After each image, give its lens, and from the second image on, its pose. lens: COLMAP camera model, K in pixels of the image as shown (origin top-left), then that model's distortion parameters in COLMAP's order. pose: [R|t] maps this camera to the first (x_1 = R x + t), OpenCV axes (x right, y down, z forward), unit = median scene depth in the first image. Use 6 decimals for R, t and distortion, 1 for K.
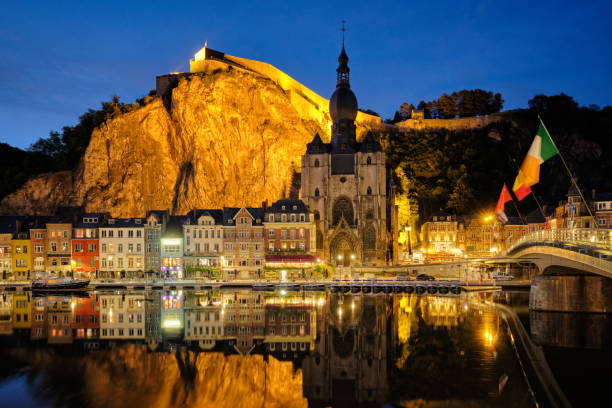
lens RADIAL K [[435.2, 0, 298.6], [0, 435.2, 260.1], [0, 0, 1]] dist [0.006082, 0.003541]
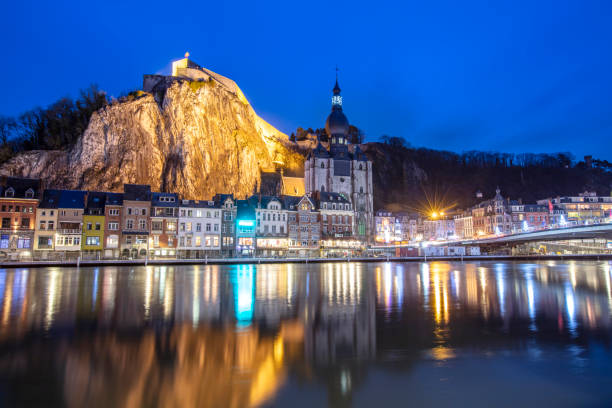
lens RADIAL K [[369.6, 0, 303.4], [0, 369.6, 202.1], [0, 0, 1]] dist [-0.047343, 0.059657]
pose [[0.916997, 0.052721, 0.395395, -0.412869], [0.002467, 0.990459, -0.137788, 0.027105], [-0.398887, 0.127327, 0.908117, 0.072125]]
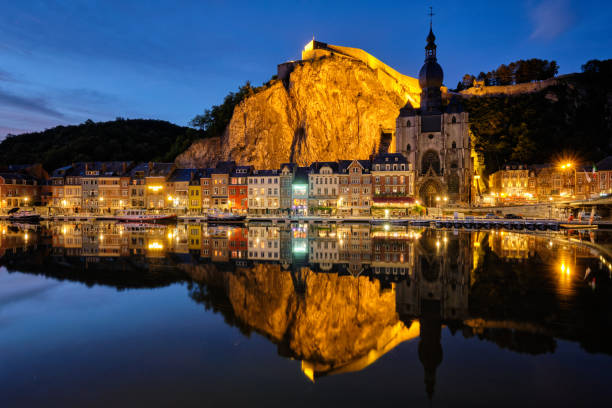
lens RADIAL K [[331.9, 0, 305.2], [0, 331.9, 202.4], [0, 0, 1]] dist [0.000973, 0.000270]
pose [[0.983177, 0.005335, -0.182579, -0.072718], [-0.005893, 0.999979, -0.002512, 0.005534], [0.182561, 0.003545, 0.983188, 0.016737]]
